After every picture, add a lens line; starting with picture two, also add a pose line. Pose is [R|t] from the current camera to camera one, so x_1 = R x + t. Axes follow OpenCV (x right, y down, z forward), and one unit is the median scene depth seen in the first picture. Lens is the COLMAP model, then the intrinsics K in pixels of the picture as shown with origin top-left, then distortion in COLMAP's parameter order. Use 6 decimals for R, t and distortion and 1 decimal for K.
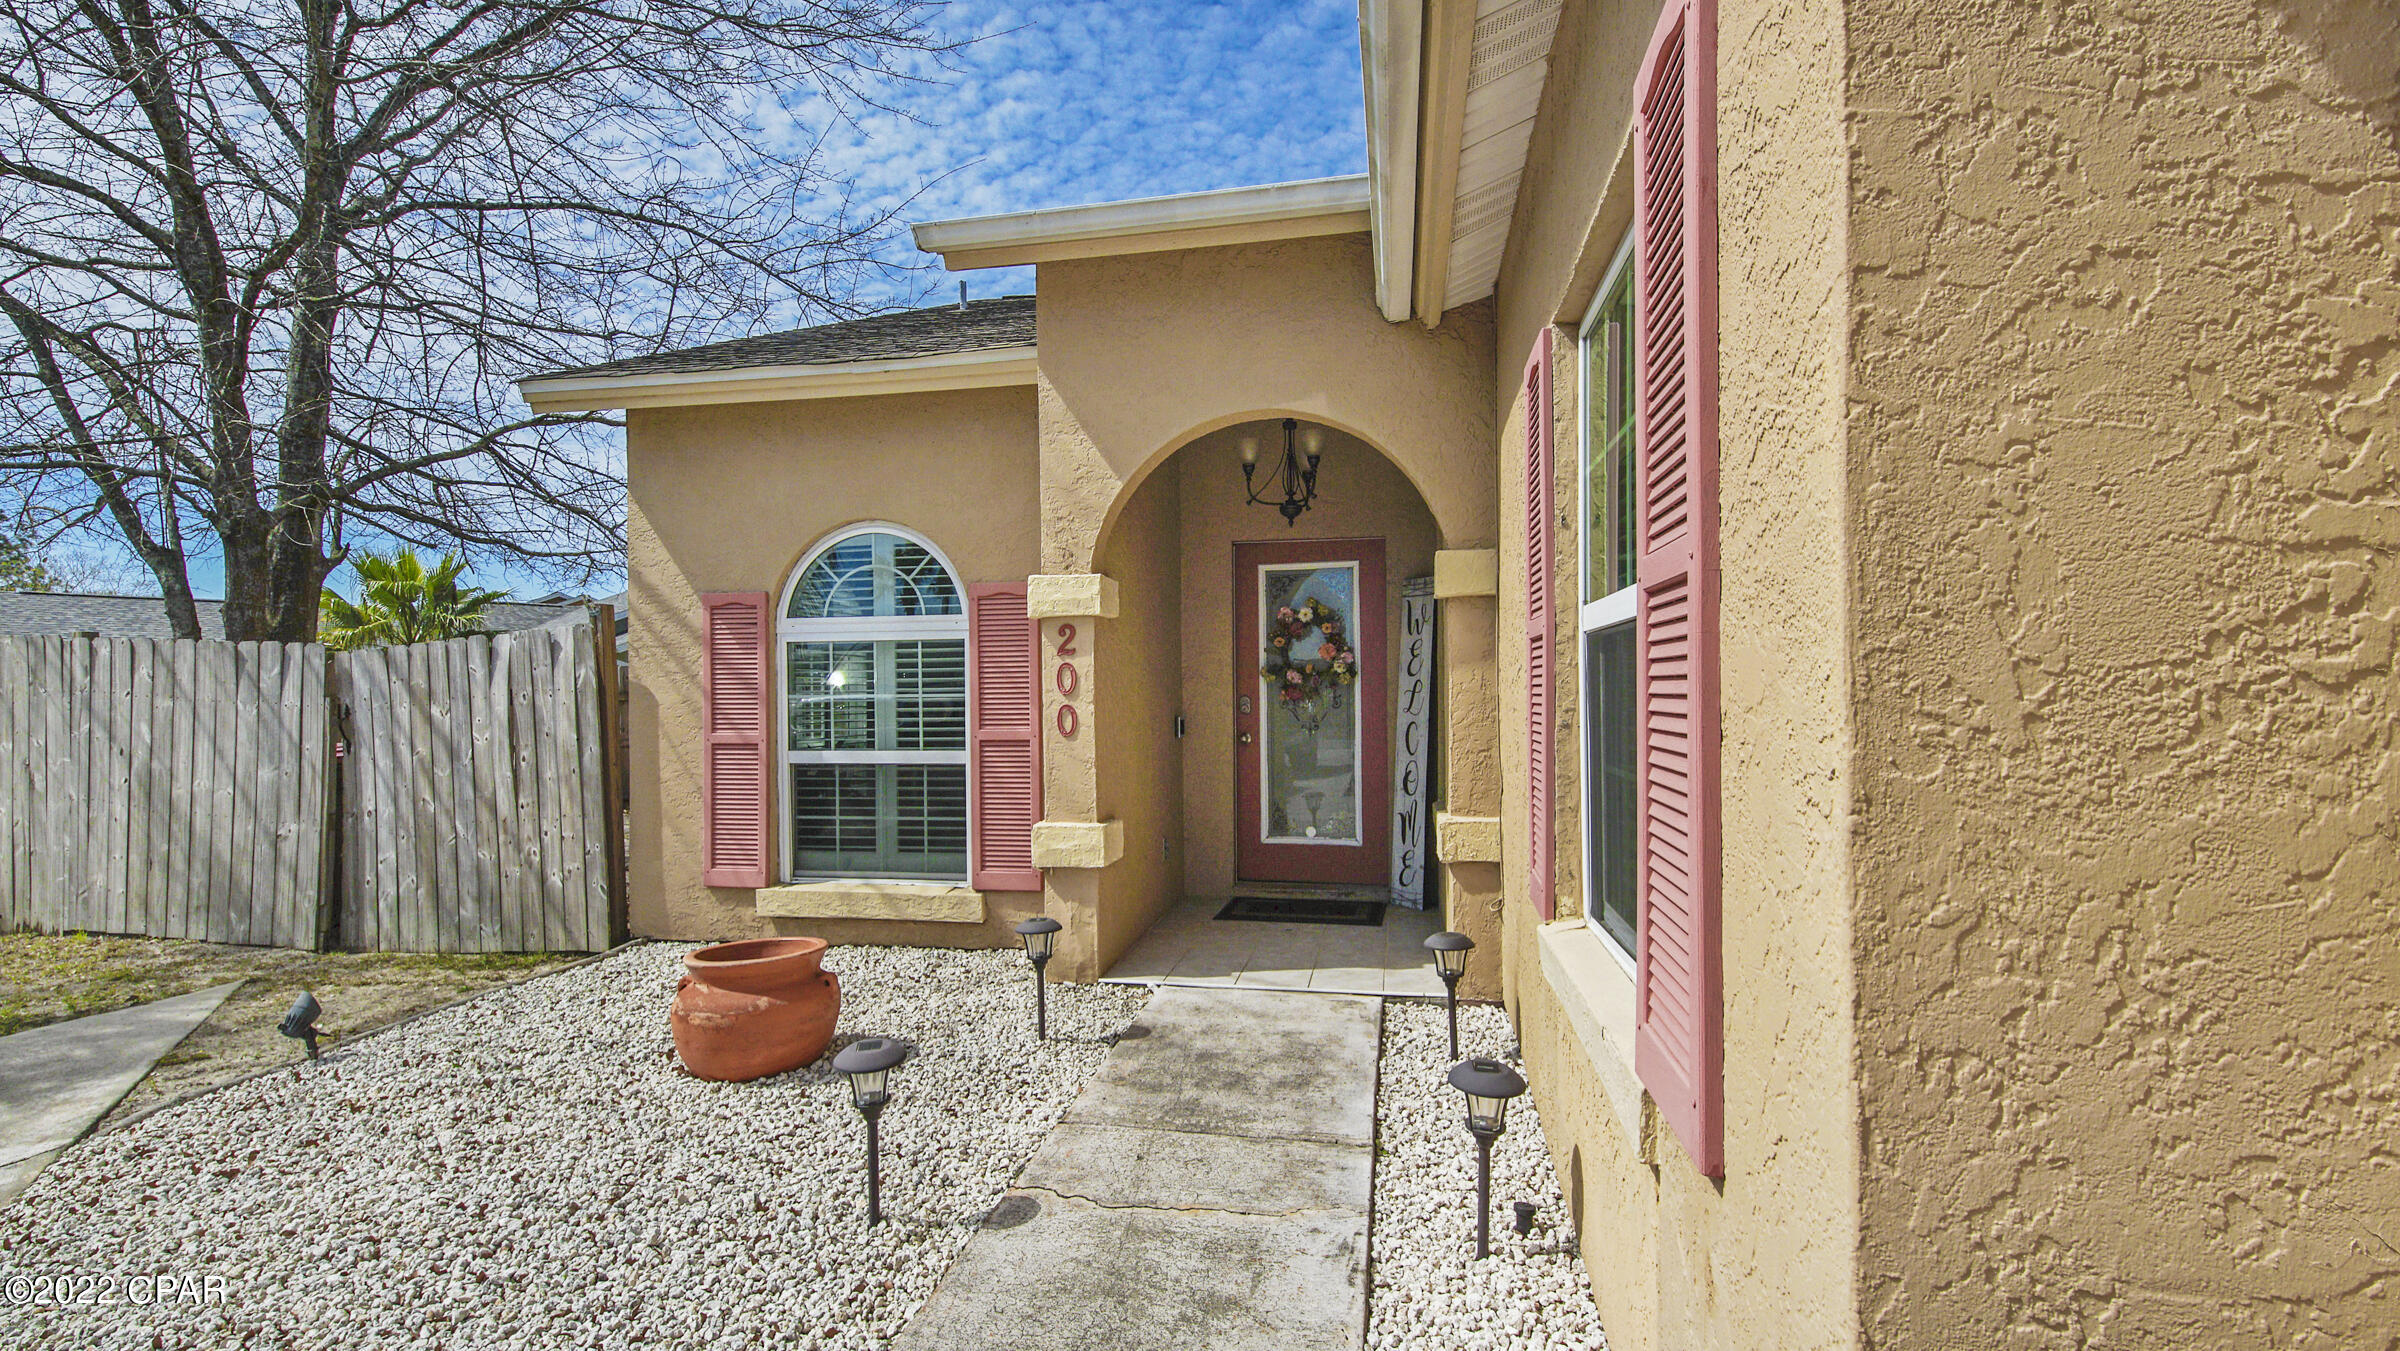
lens RADIAL K [[1076.1, 0, 1213.6], [0, 1076.1, 674.0], [0, 0, 1]] dist [0.002709, -0.011235]
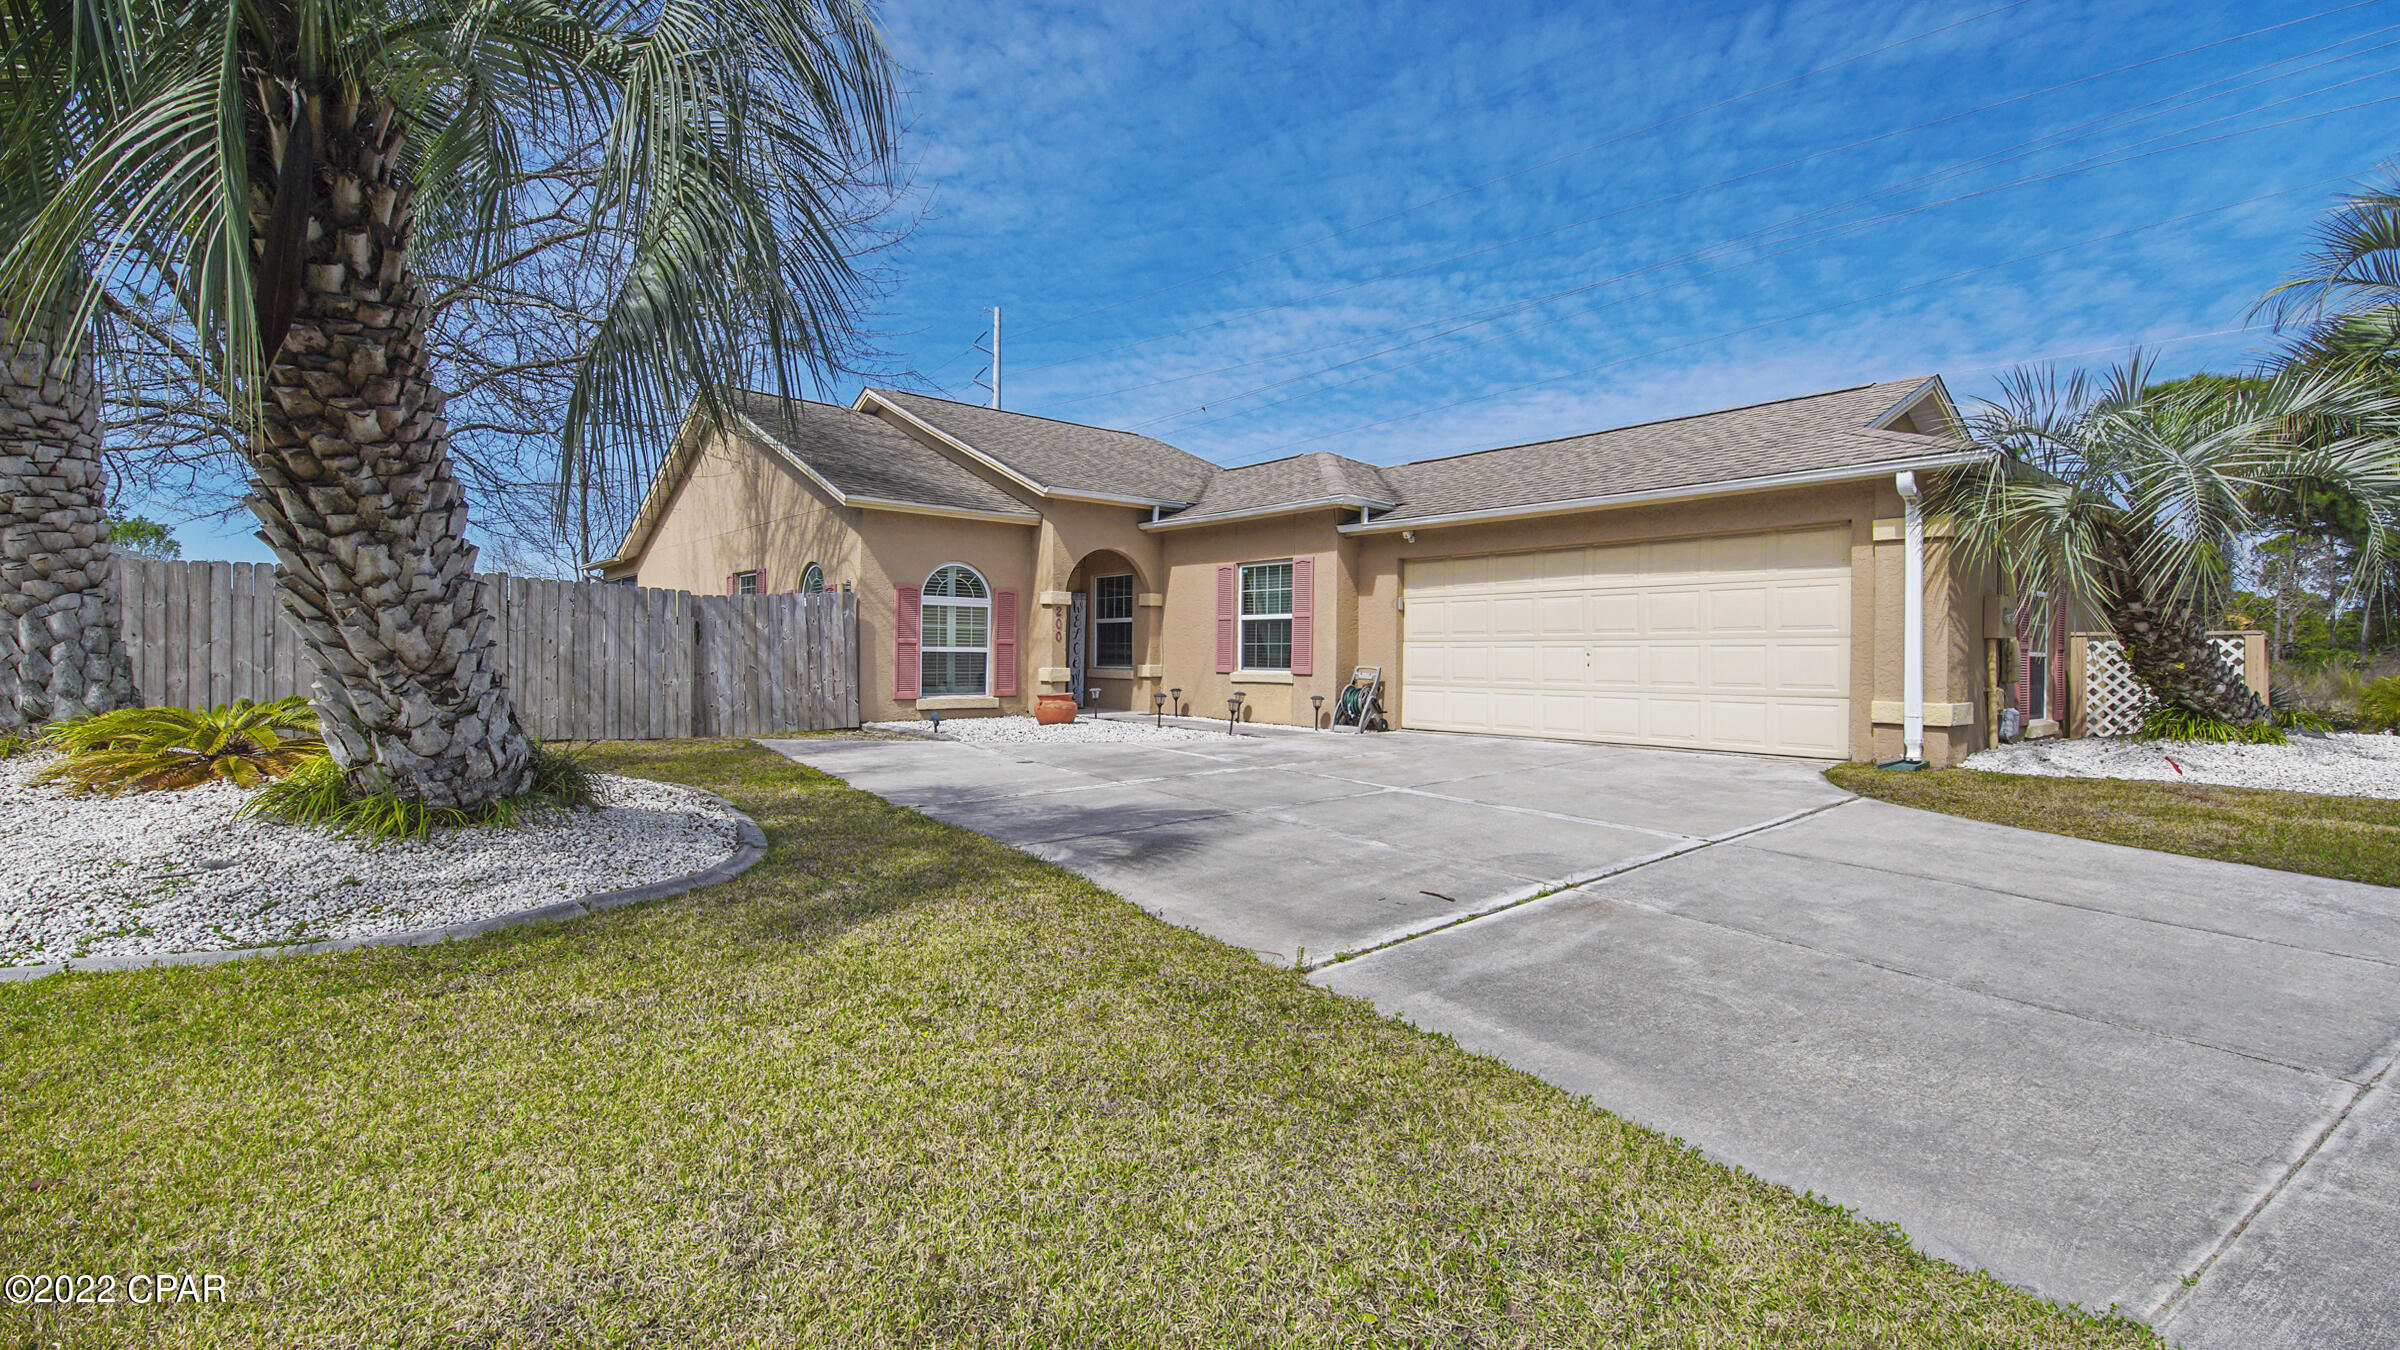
lens RADIAL K [[1076.1, 0, 1188.1], [0, 1076.1, 670.9], [0, 0, 1]] dist [0.002709, -0.011235]
pose [[0.625888, 0.009231, 0.779859, -2.012386], [-0.026304, 0.999611, 0.009278, 0.089292], [-0.779470, -0.026321, 0.625887, -1.111624]]
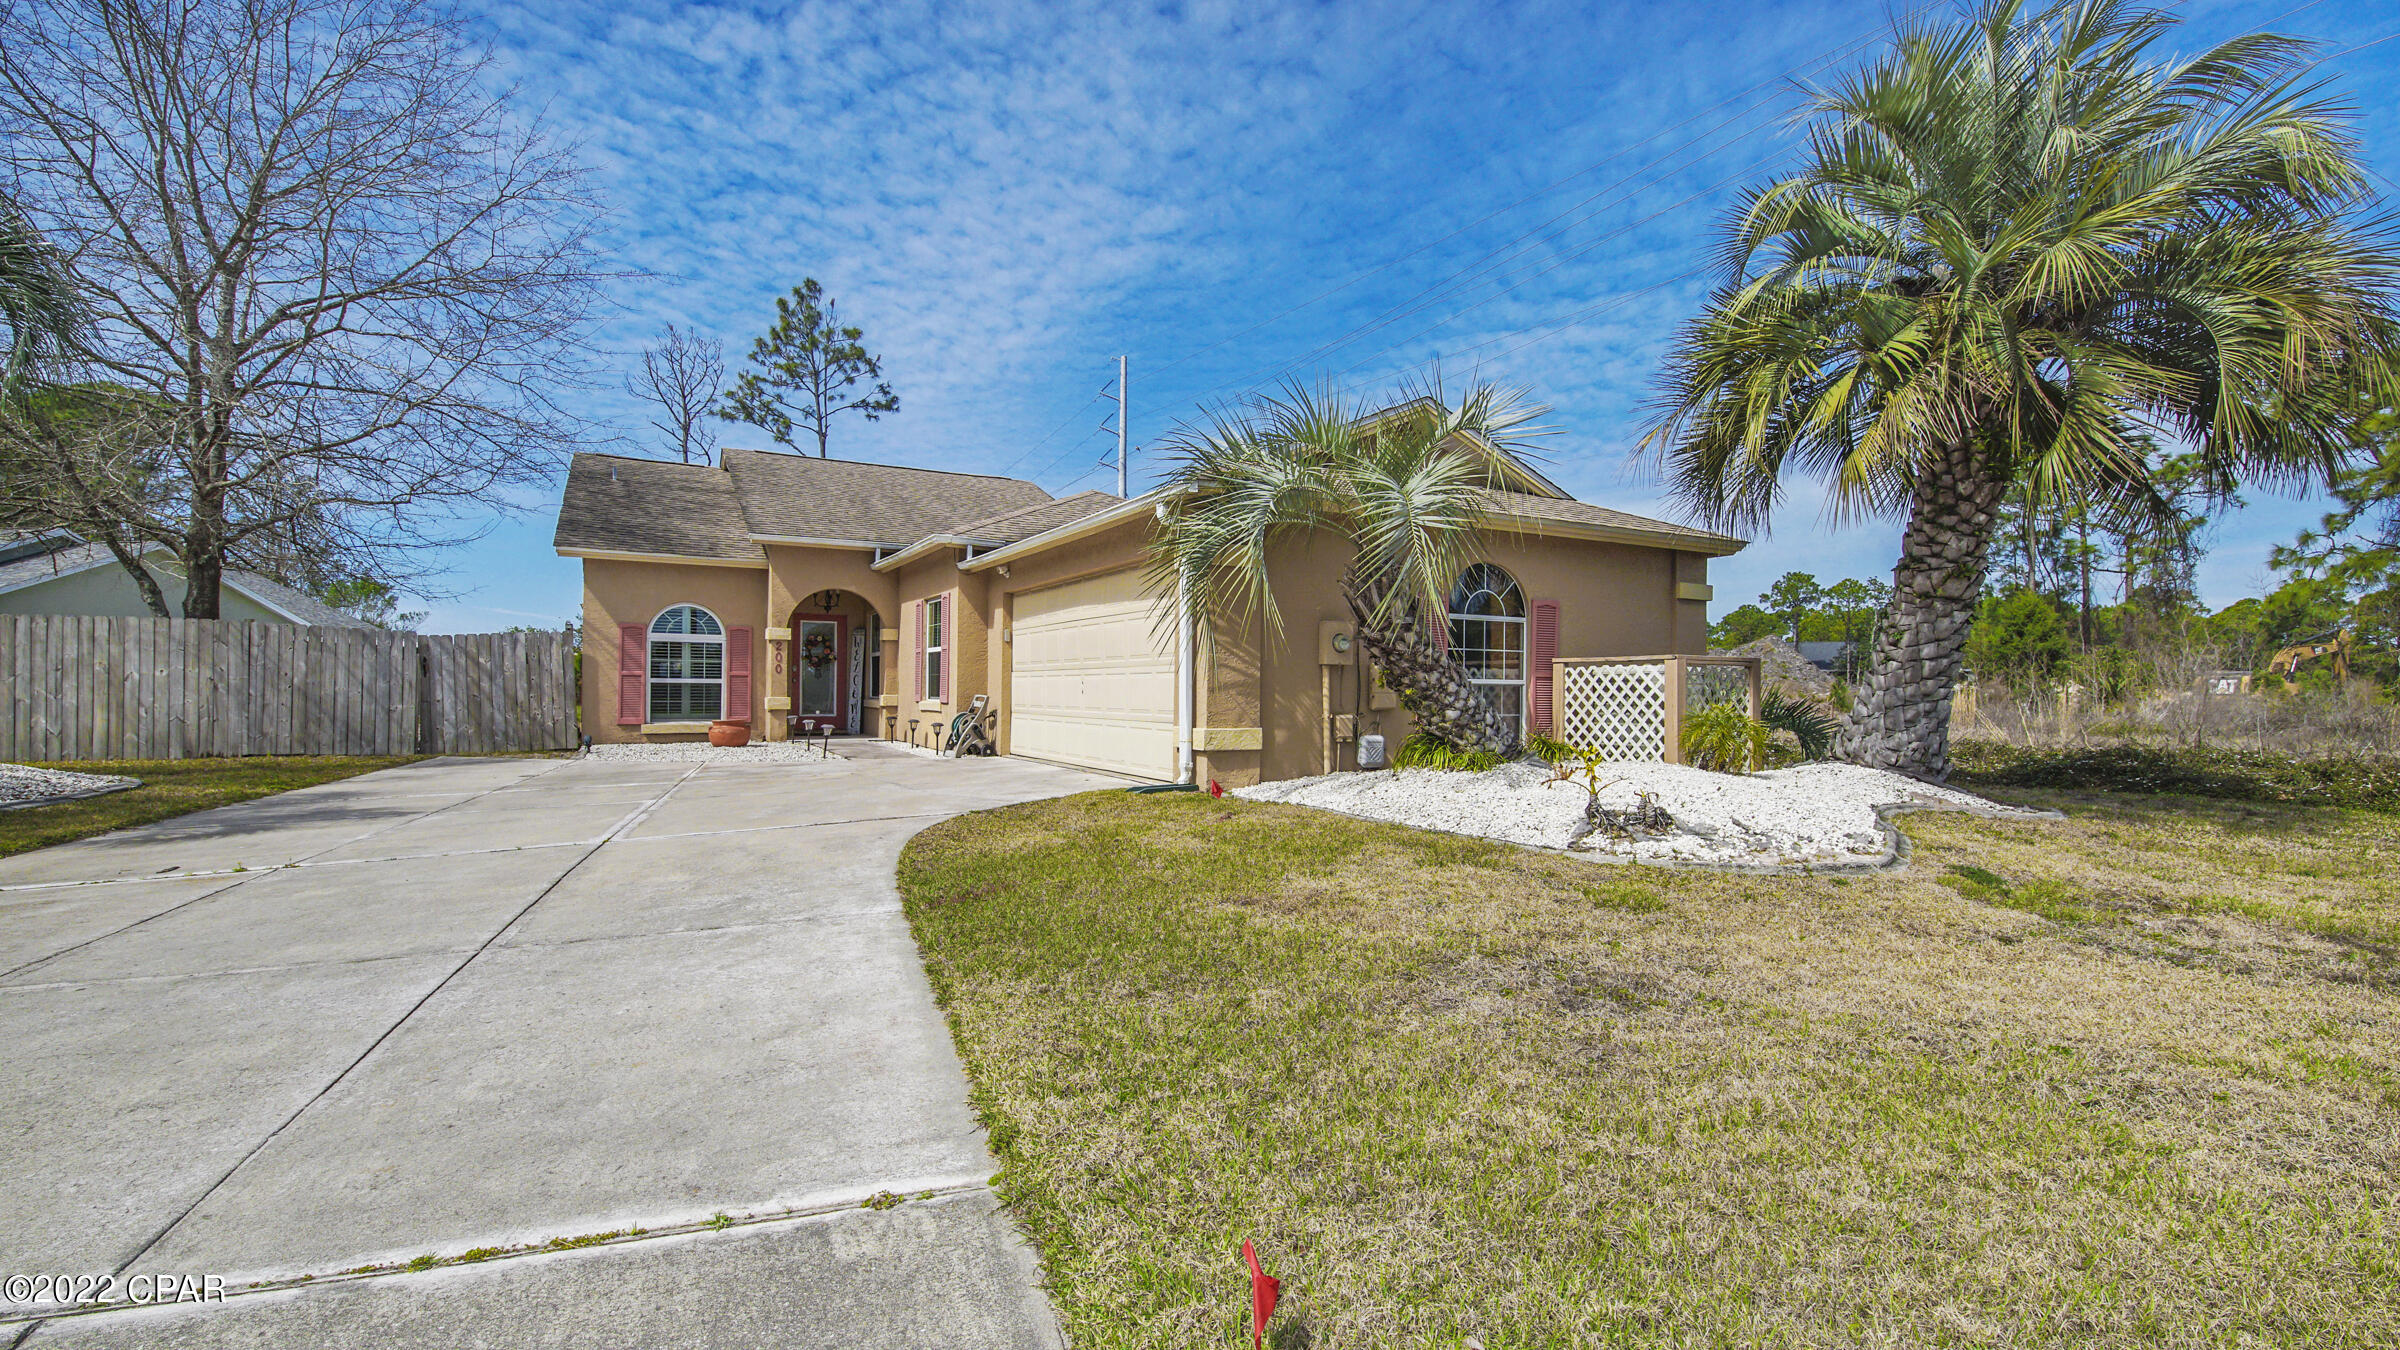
lens RADIAL K [[1076.1, 0, 1201.1], [0, 1076.1, 666.5], [0, 0, 1]] dist [0.002709, -0.011235]
pose [[0.784164, 0.033047, 0.619673, -1.039693], [-0.025139, 0.999453, -0.021488, 0.065060], [-0.620044, 0.001272, 0.784566, -2.230386]]
